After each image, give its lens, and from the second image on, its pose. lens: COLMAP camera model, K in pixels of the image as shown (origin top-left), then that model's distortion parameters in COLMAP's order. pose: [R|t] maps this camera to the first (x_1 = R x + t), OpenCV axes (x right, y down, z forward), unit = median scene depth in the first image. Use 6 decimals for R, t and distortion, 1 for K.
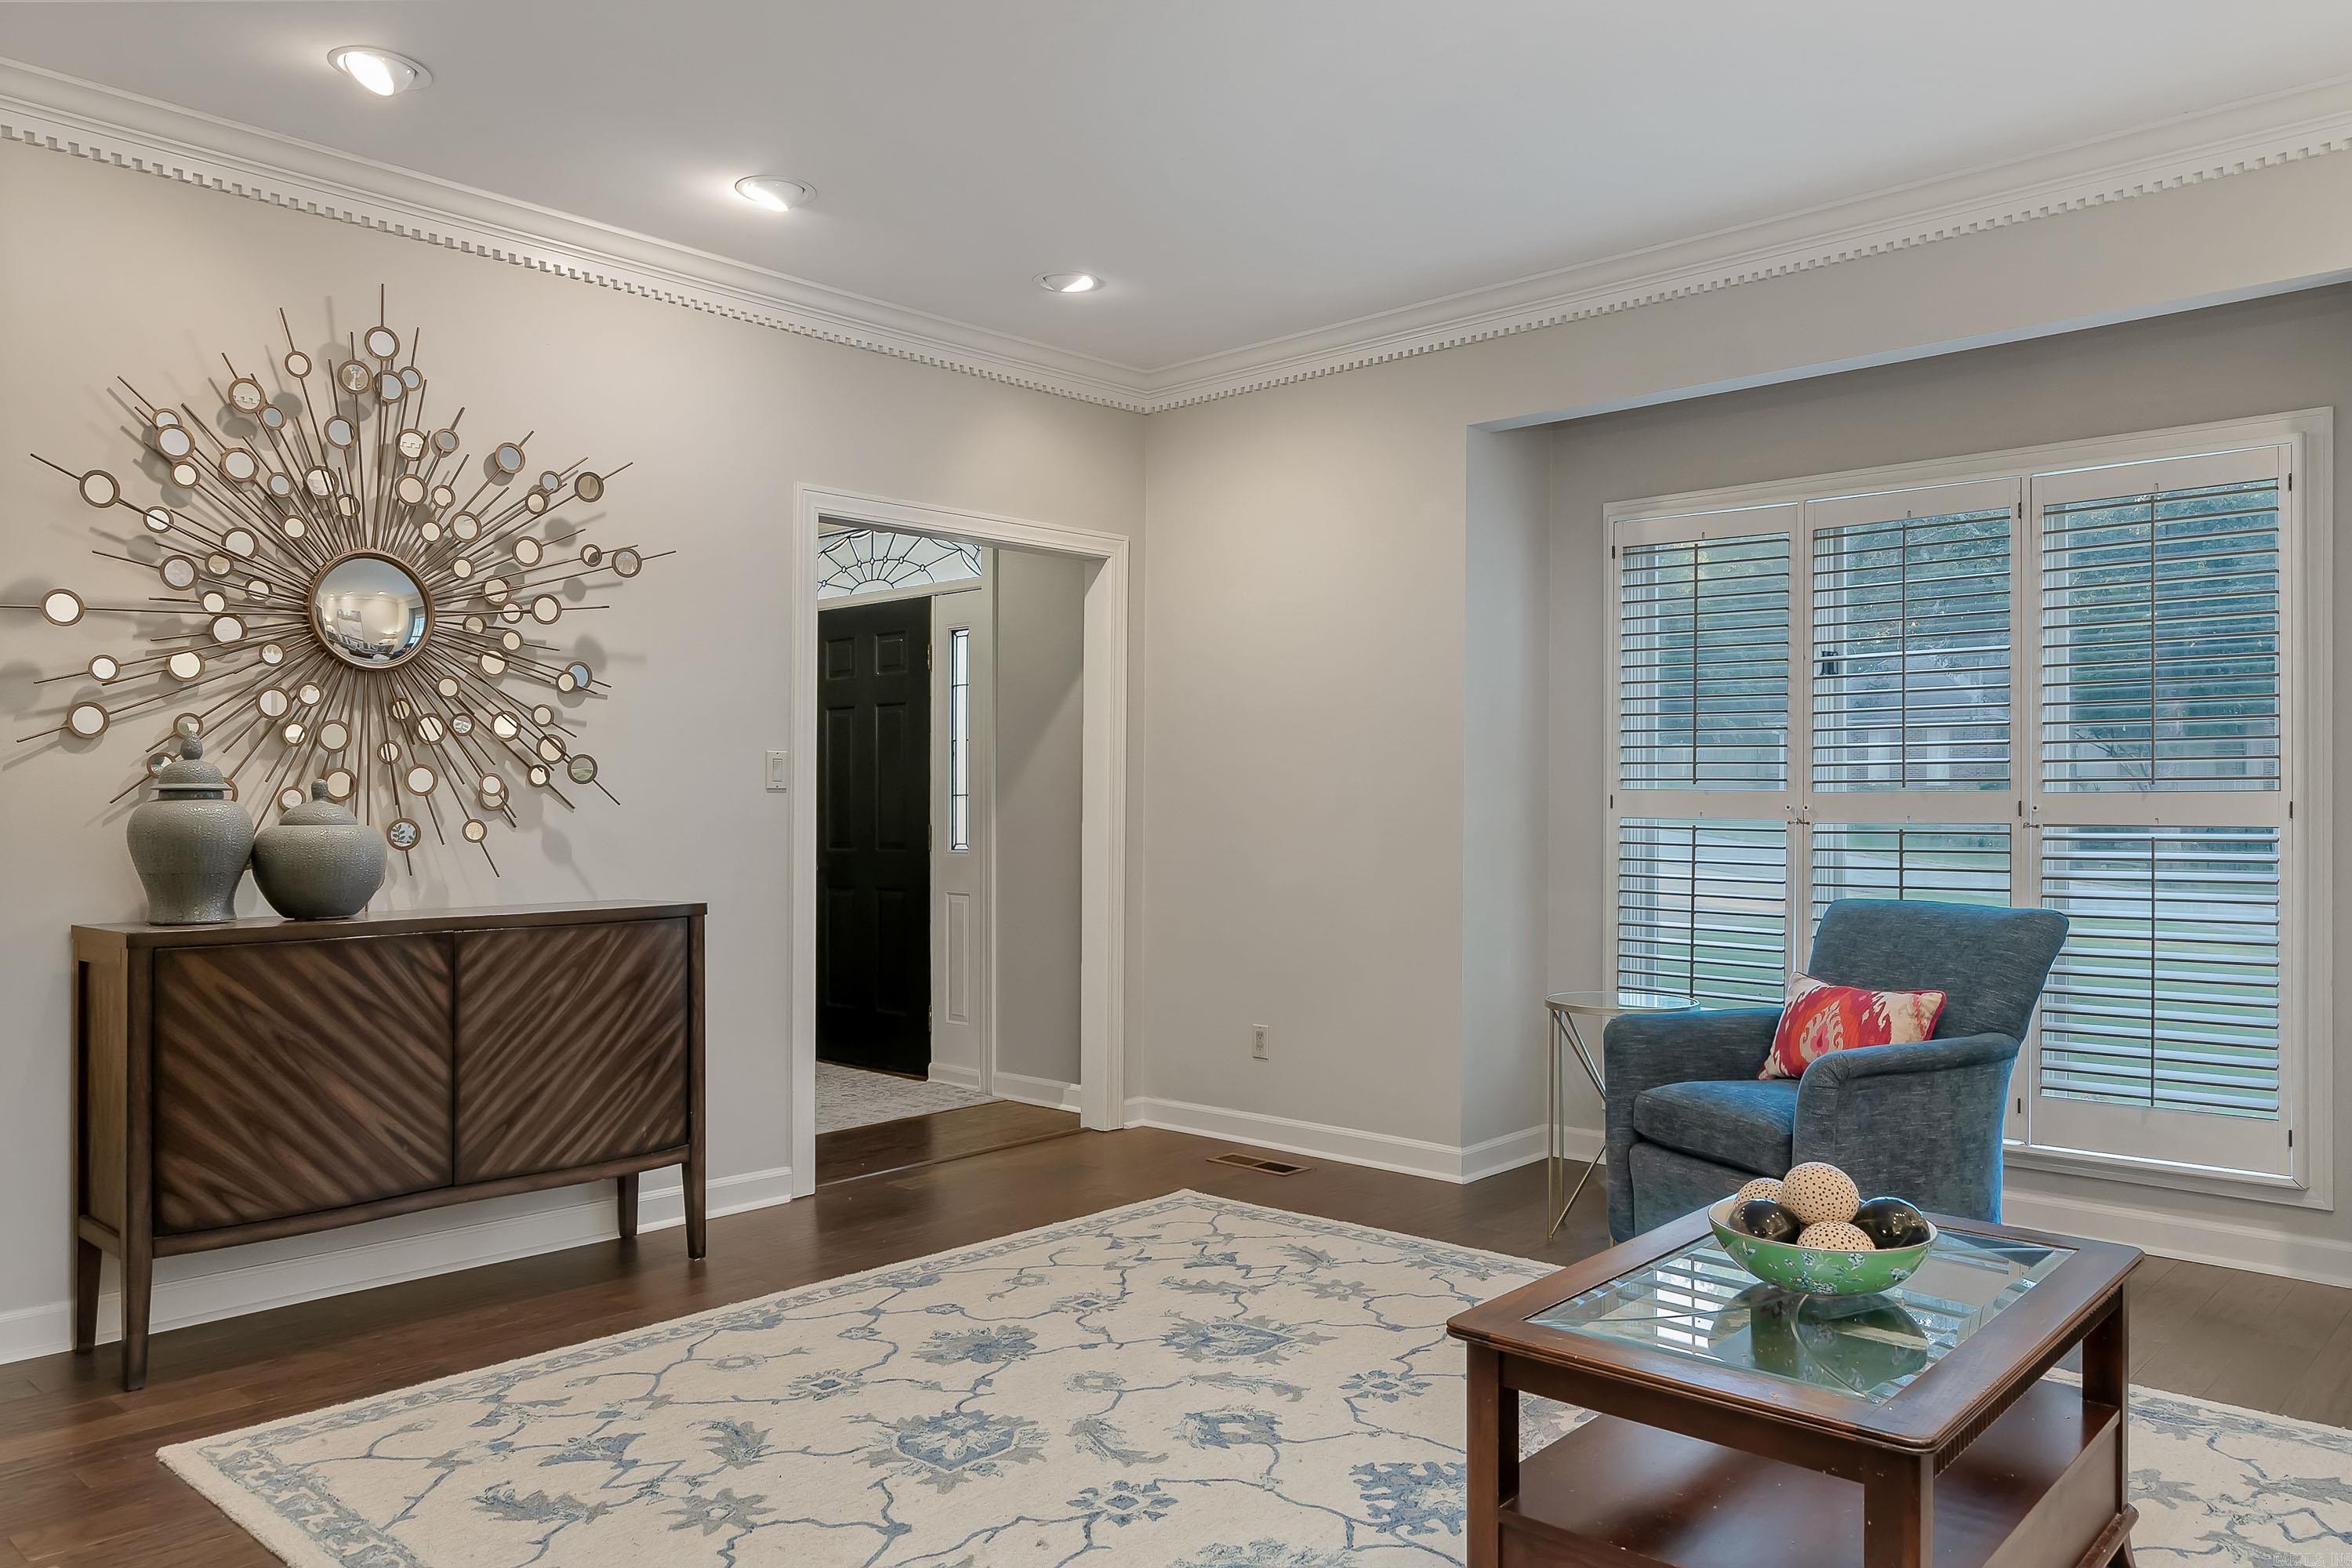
lens RADIAL K [[1648.5, 0, 1209.0], [0, 1648.5, 777.3], [0, 0, 1]] dist [-0.008472, 0.002271]
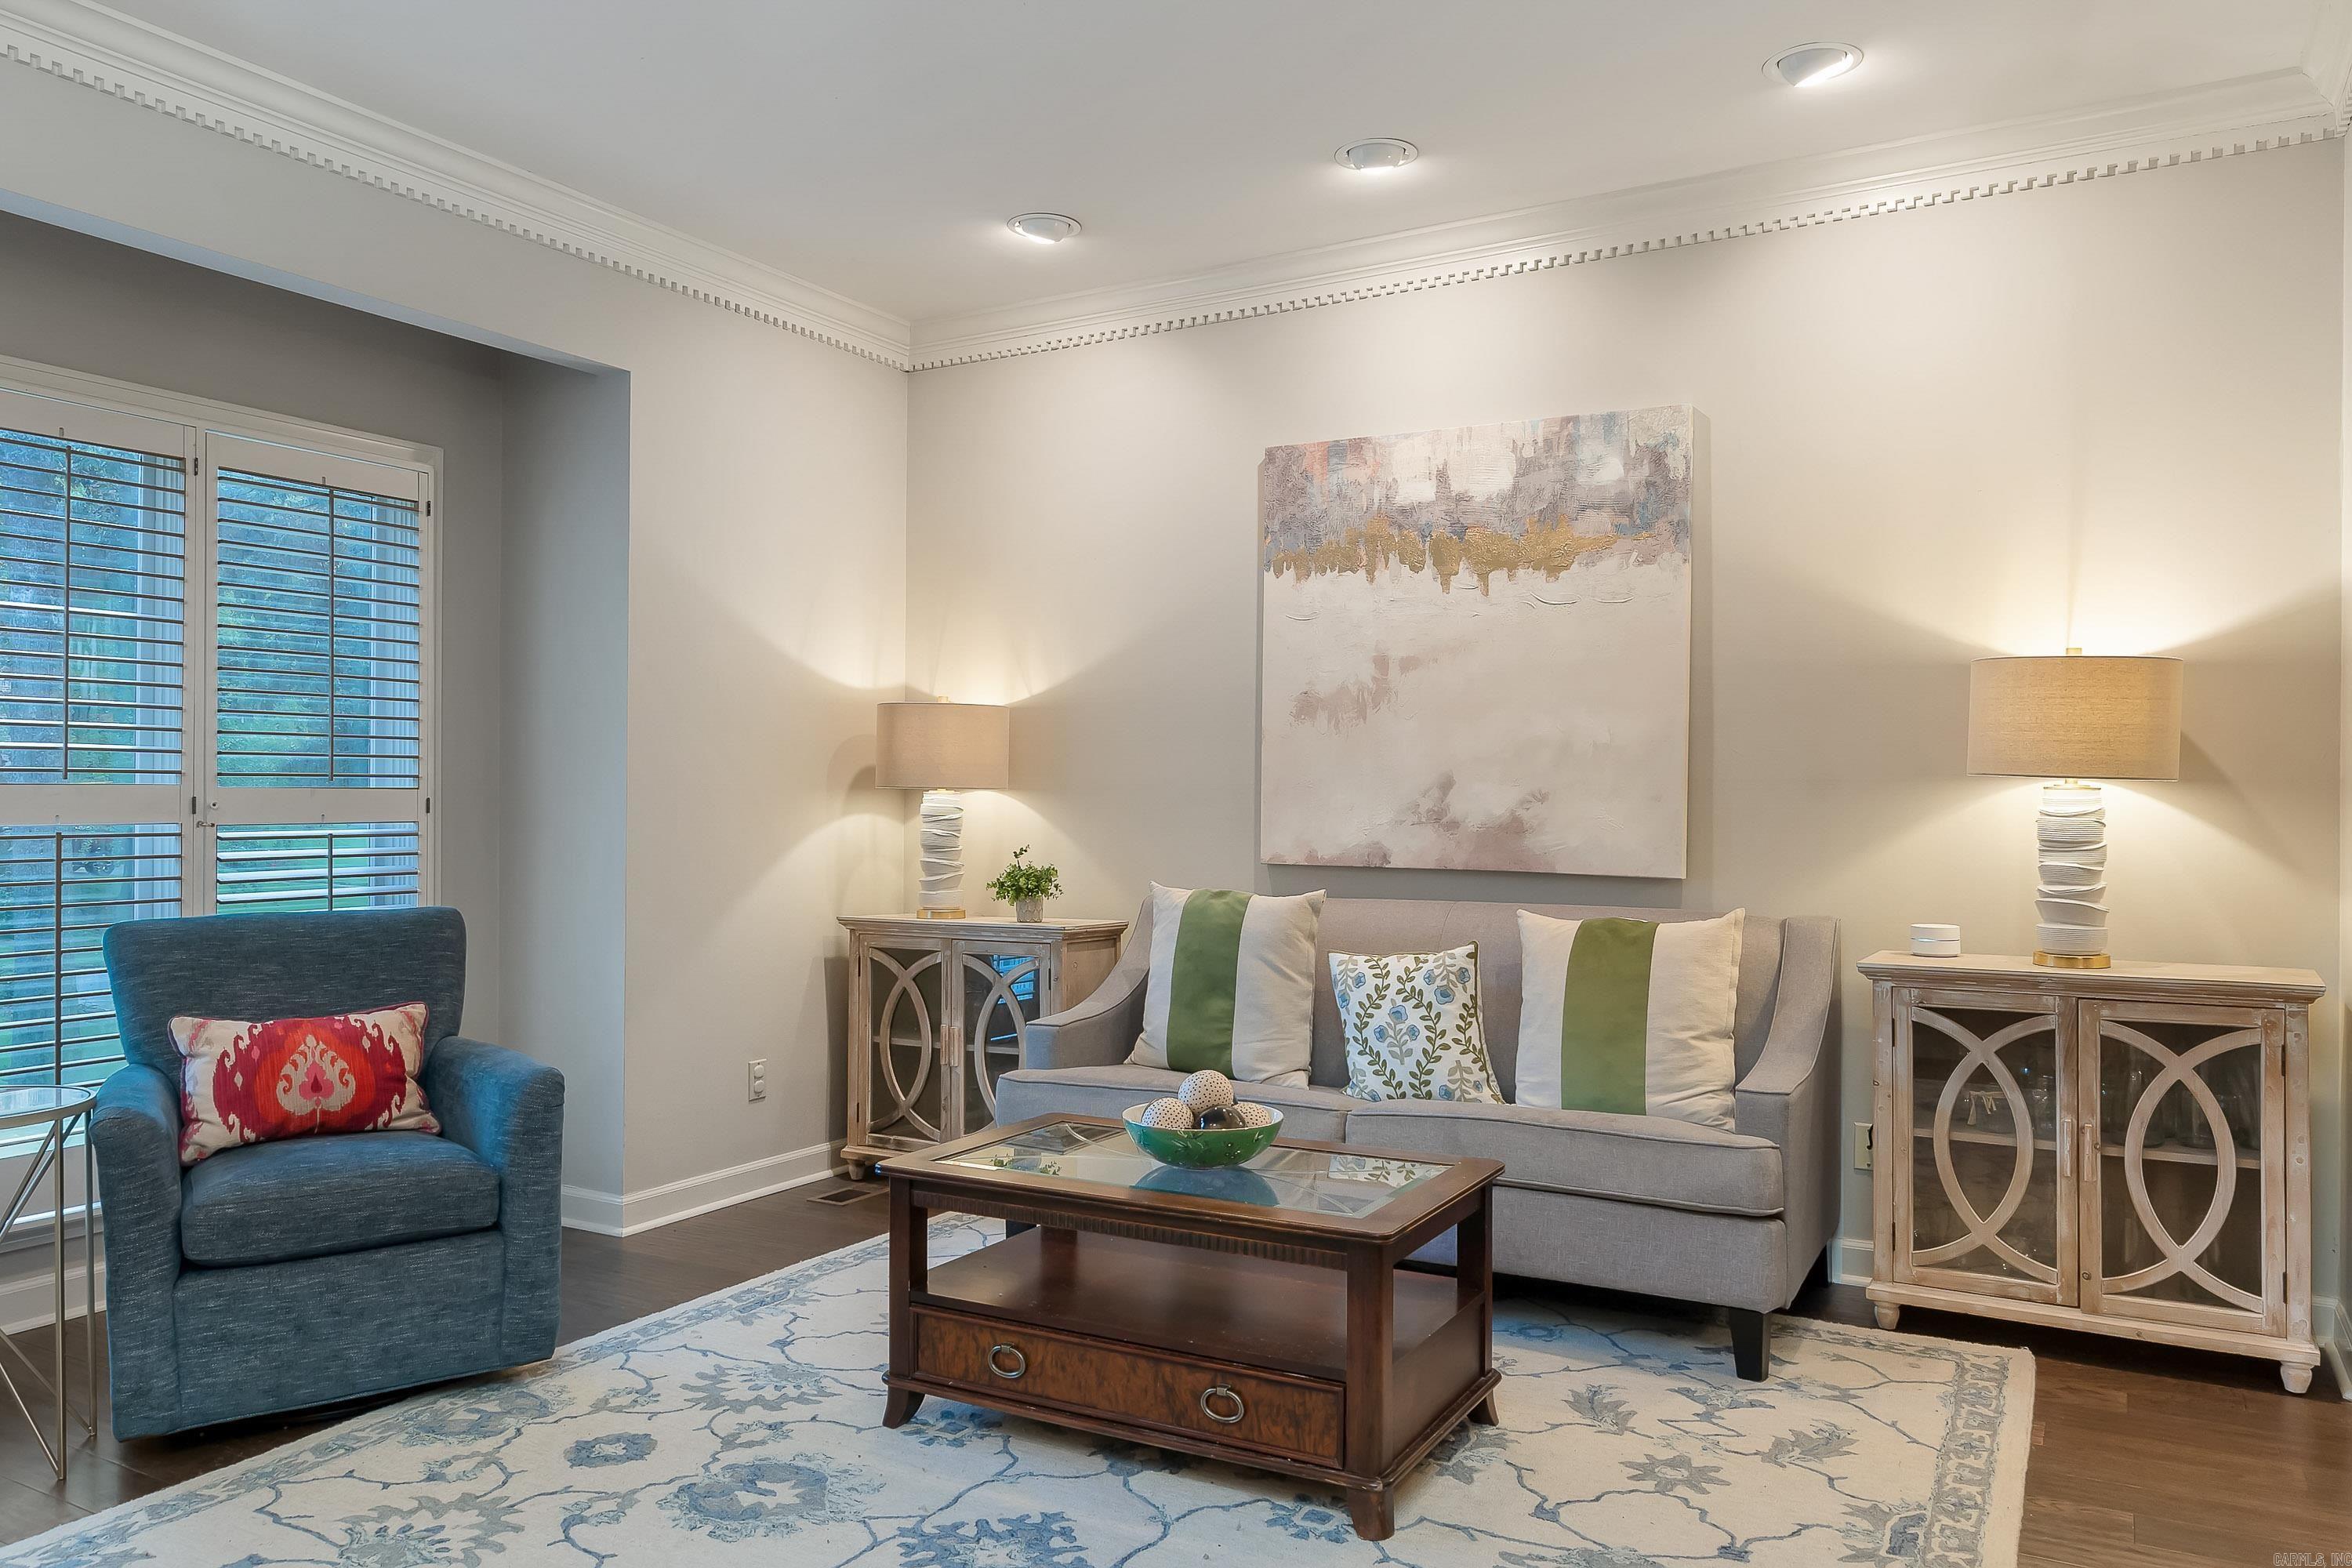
lens RADIAL K [[1648.5, 0, 1209.0], [0, 1648.5, 777.3], [0, 0, 1]] dist [-0.008472, 0.002271]
pose [[-0.223934, 0.013447, 0.974511, -0.536139], [-0.015262, 0.999734, -0.017302, 0.012147], [-0.974485, -0.018747, -0.223670, 0.741528]]
